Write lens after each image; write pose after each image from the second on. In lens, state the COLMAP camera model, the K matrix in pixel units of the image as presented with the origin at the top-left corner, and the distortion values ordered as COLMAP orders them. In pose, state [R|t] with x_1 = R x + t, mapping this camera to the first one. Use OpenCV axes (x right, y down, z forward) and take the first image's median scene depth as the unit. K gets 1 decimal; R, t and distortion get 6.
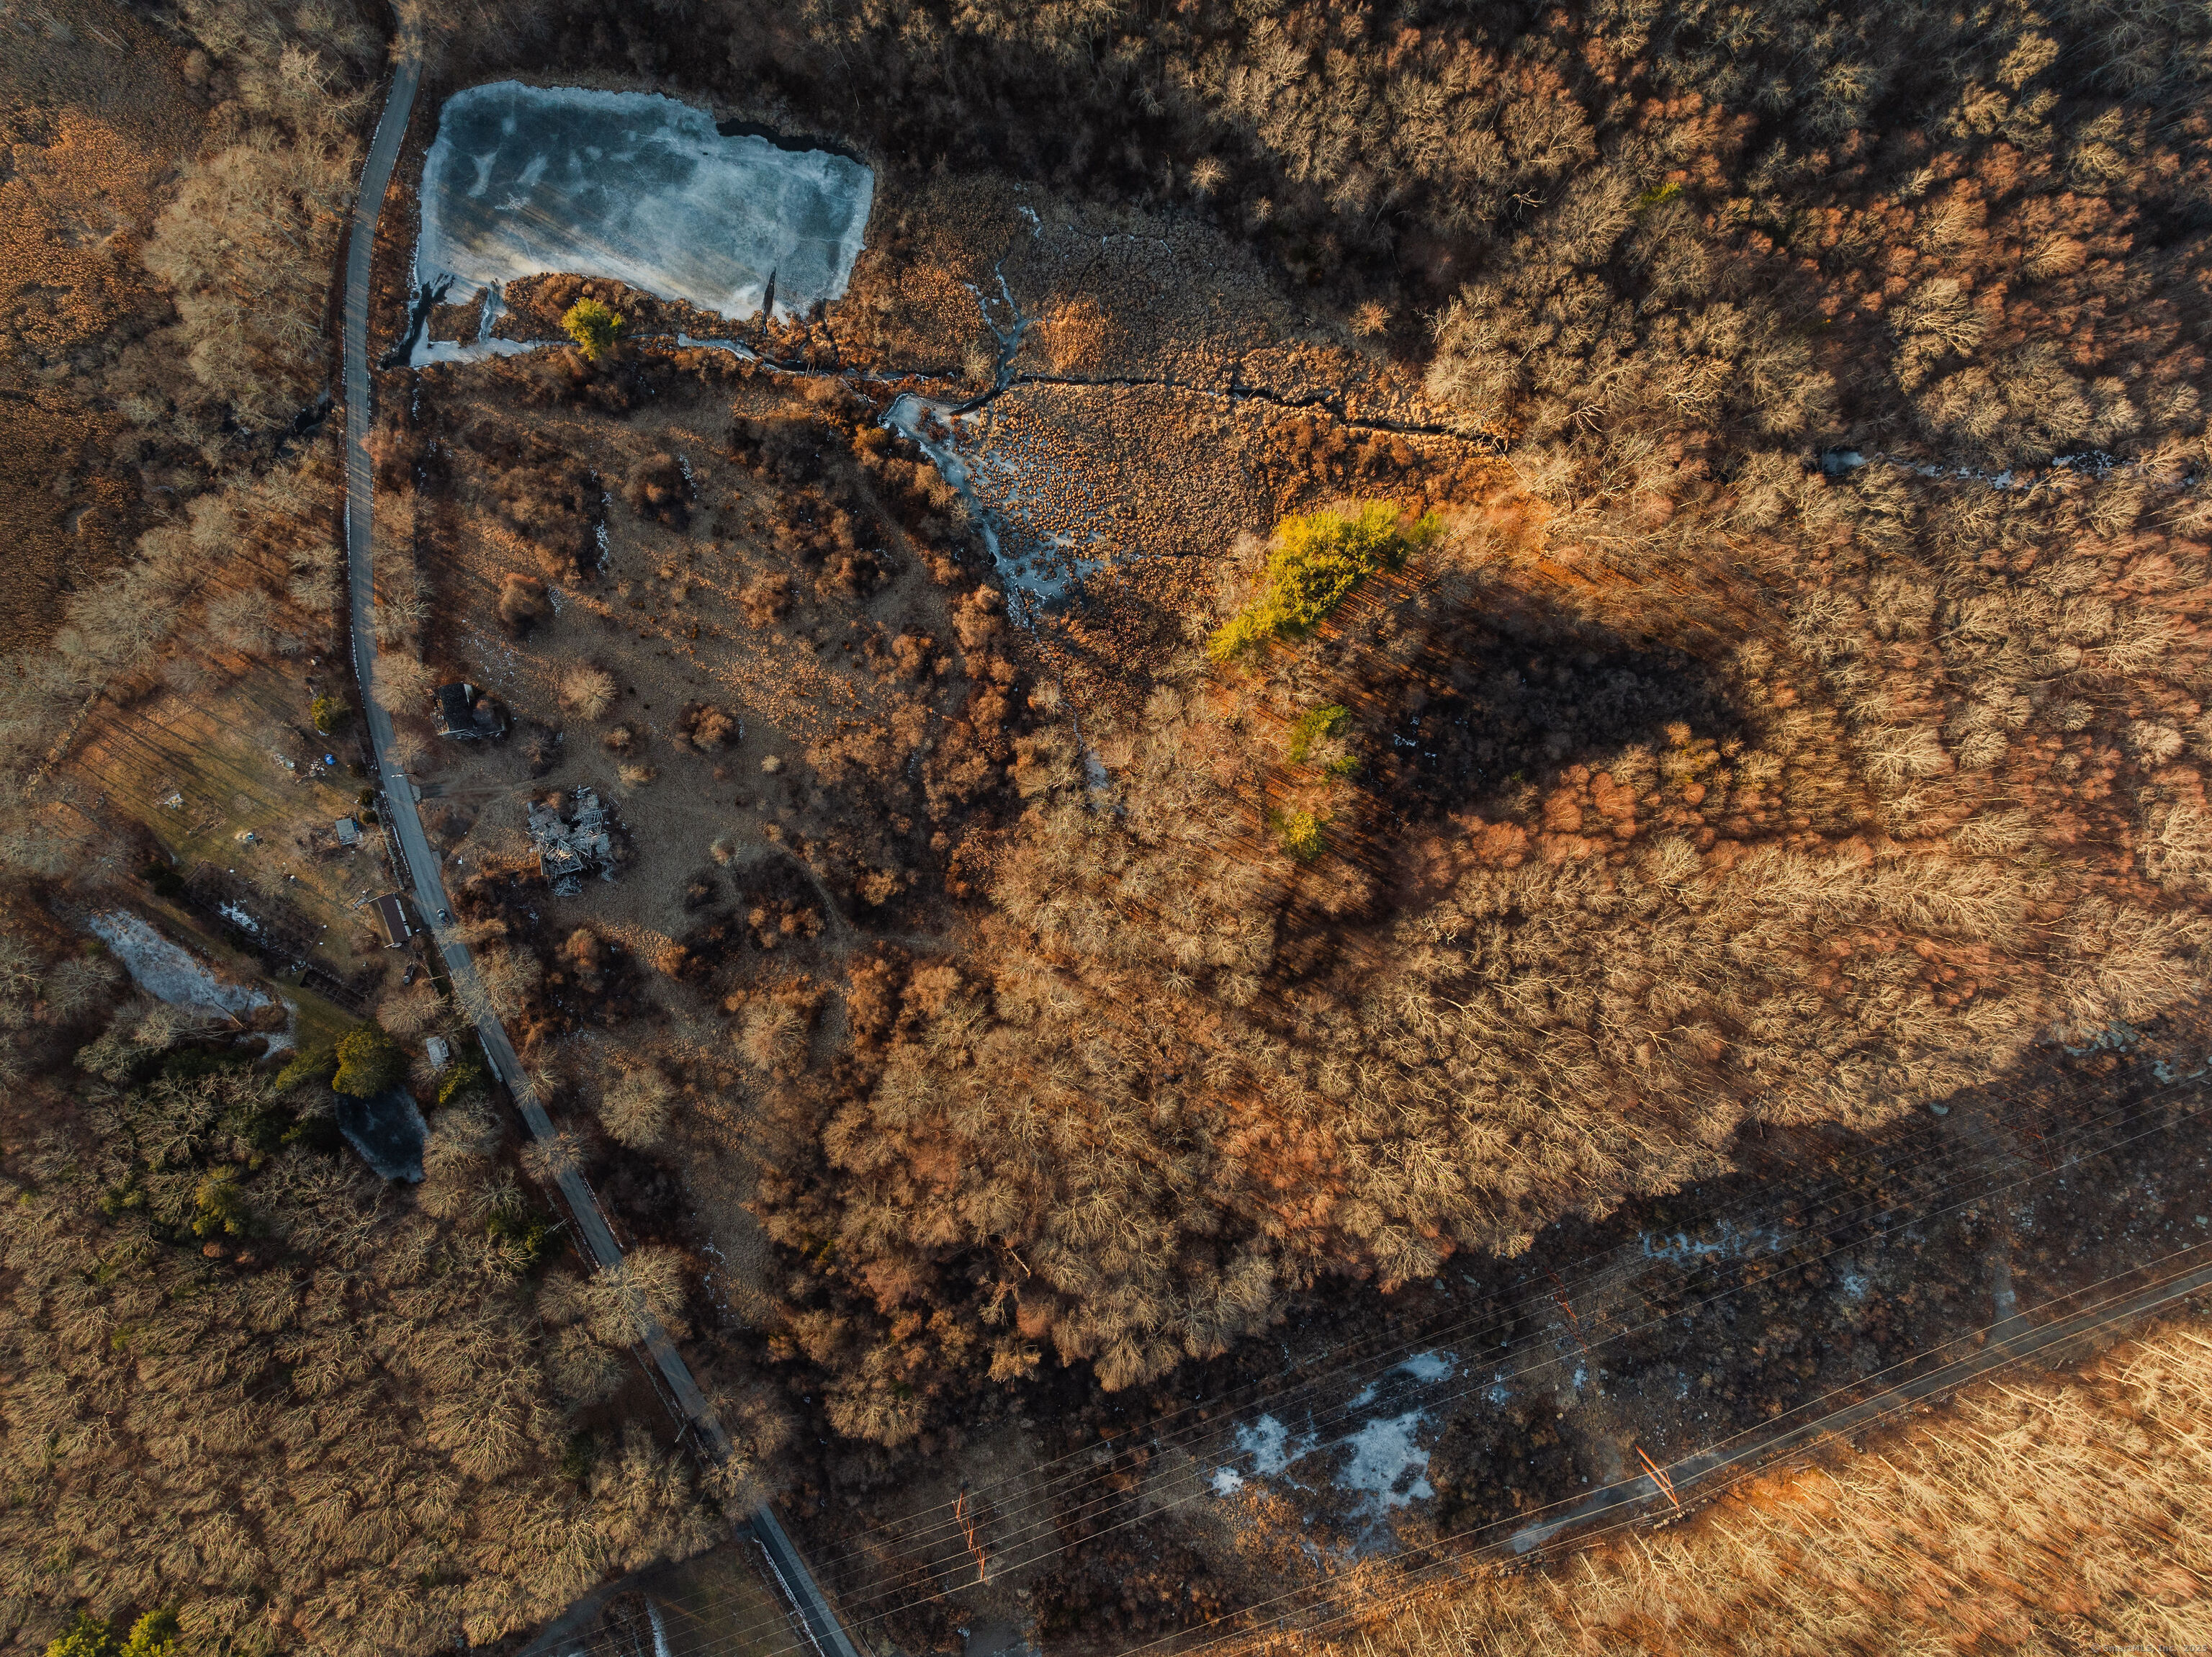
lens RADIAL K [[1542.7, 0, 1113.7], [0, 1542.7, 855.5], [0, 0, 1]] dist [-0.027743, -0.004648]
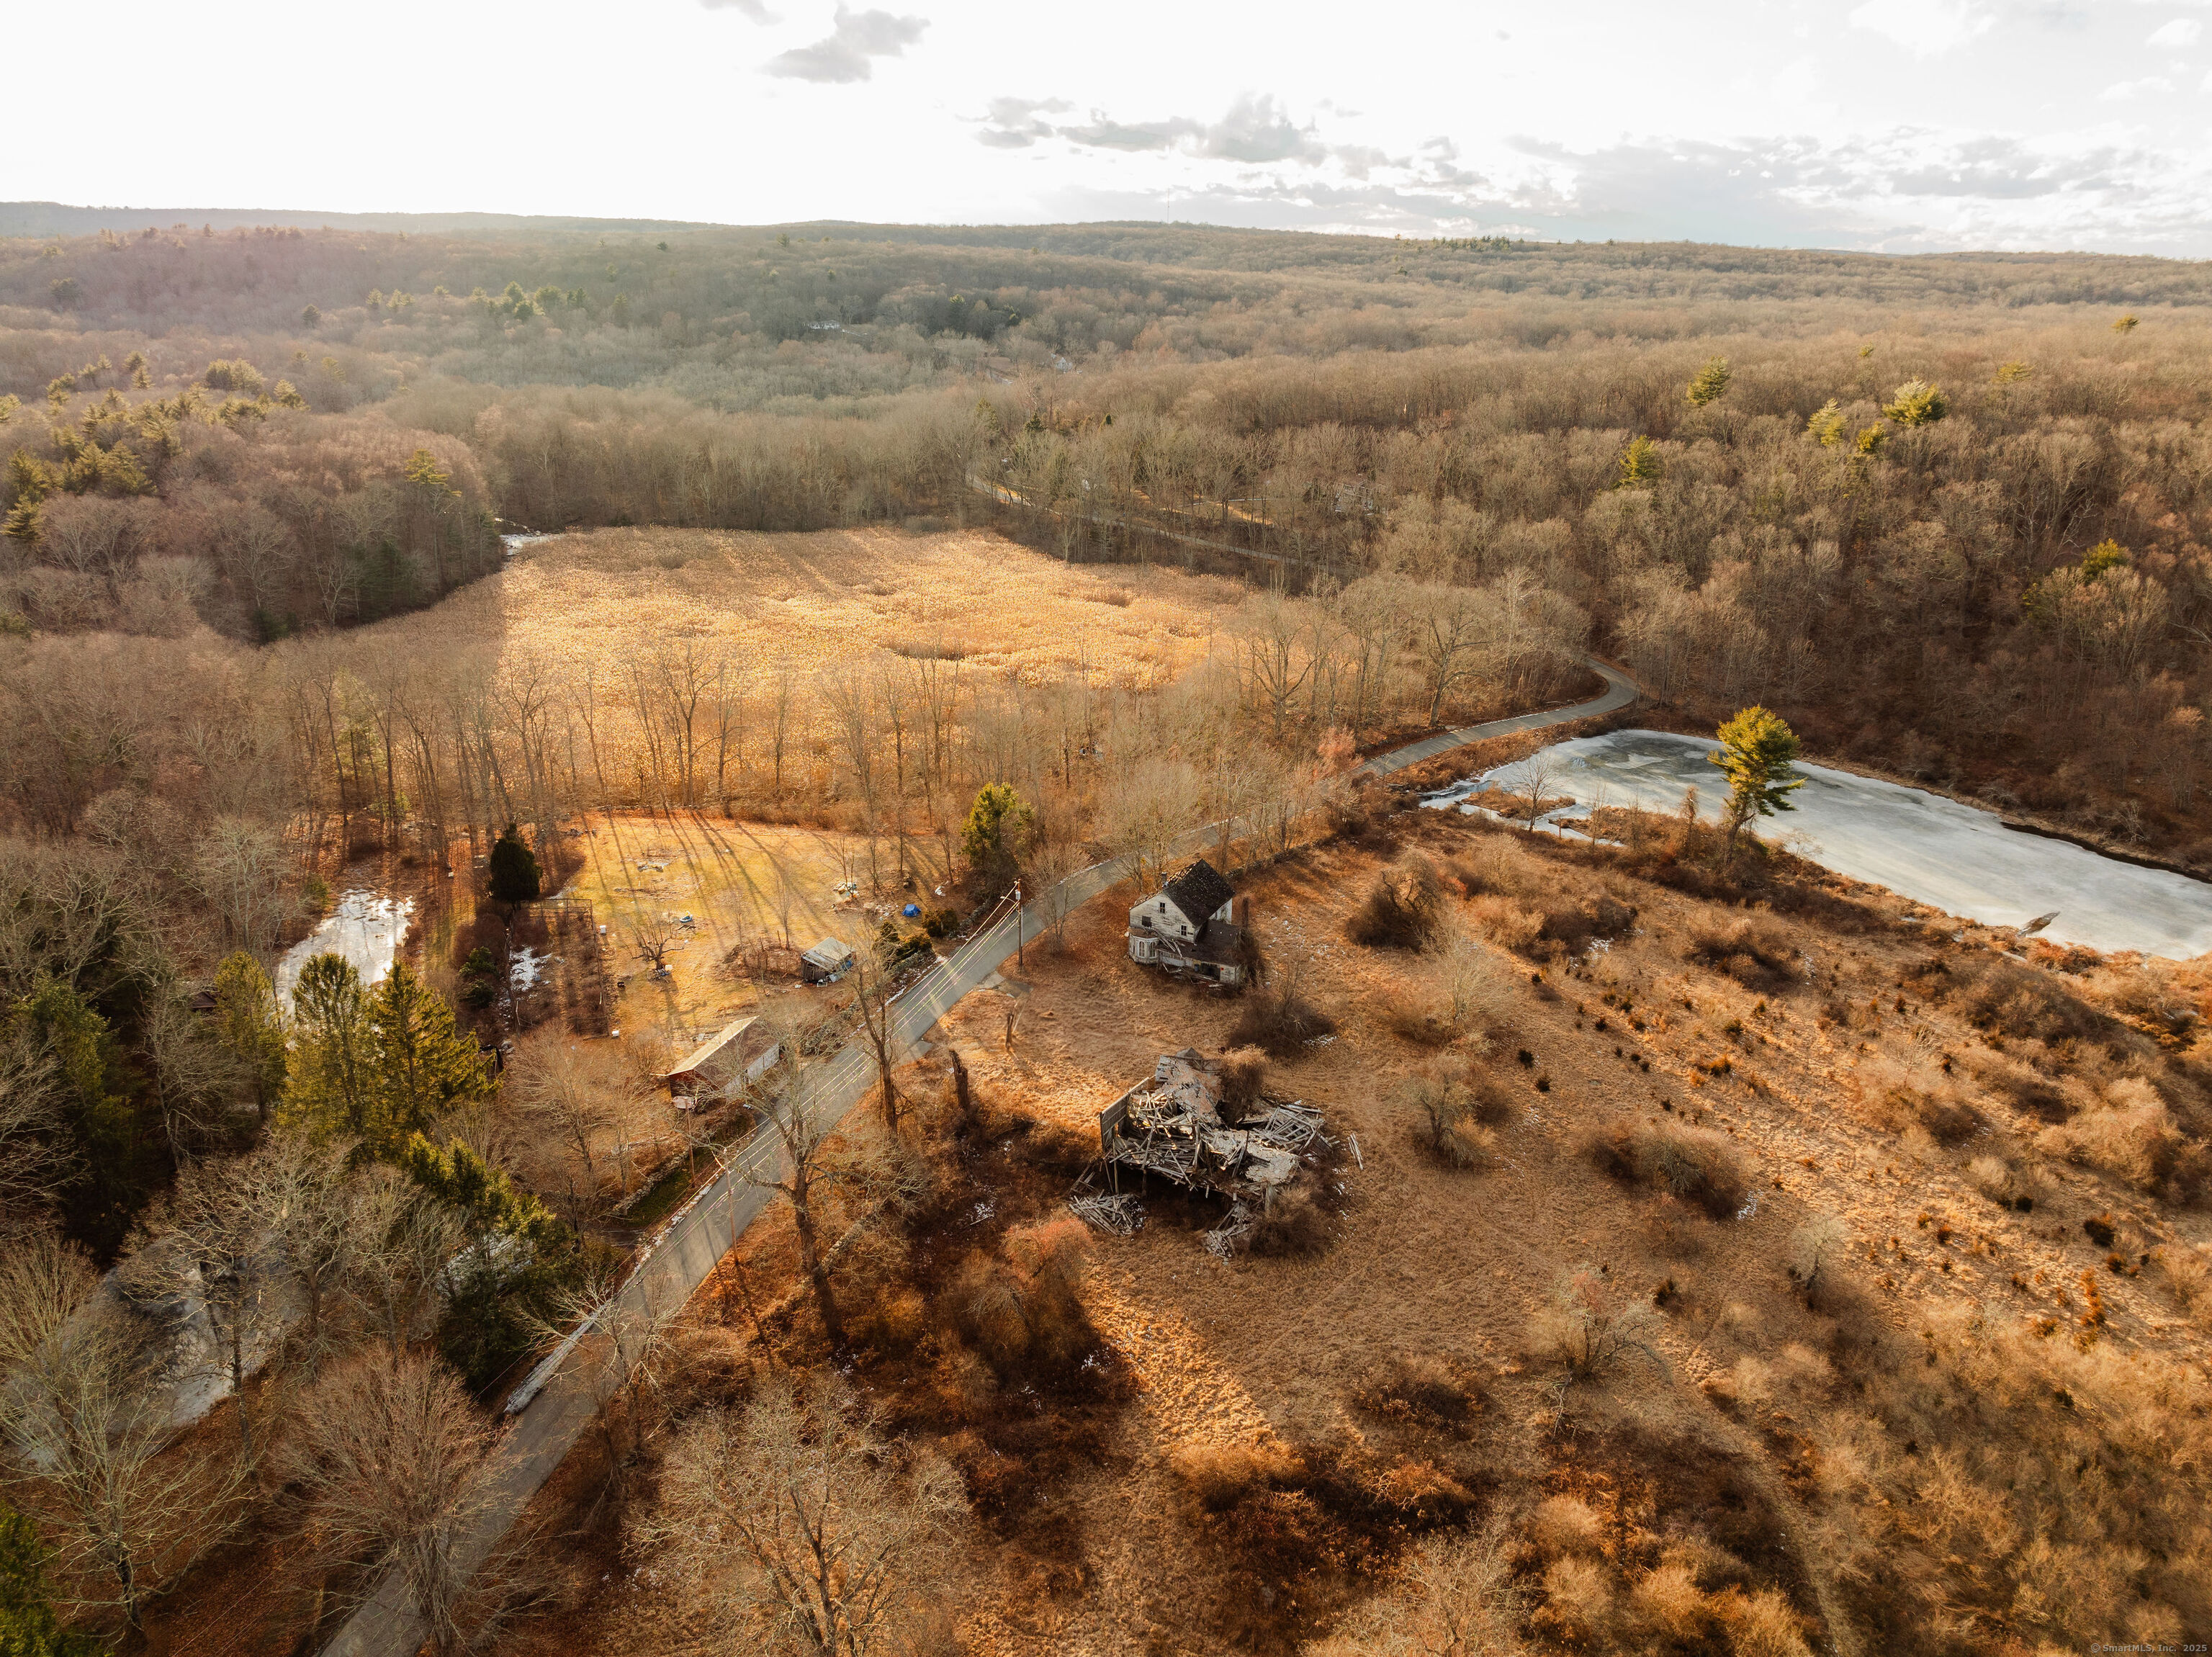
lens RADIAL K [[1553.7, 0, 1112.1], [0, 1553.7, 829.6], [0, 0, 1]] dist [-0.036481, -0.005517]
pose [[0.767011, 0.229058, -0.599355, -0.157777], [-0.641396, 0.248251, -0.725936, 0.256306], [-0.017490, 0.941225, 0.337328, 0.789416]]
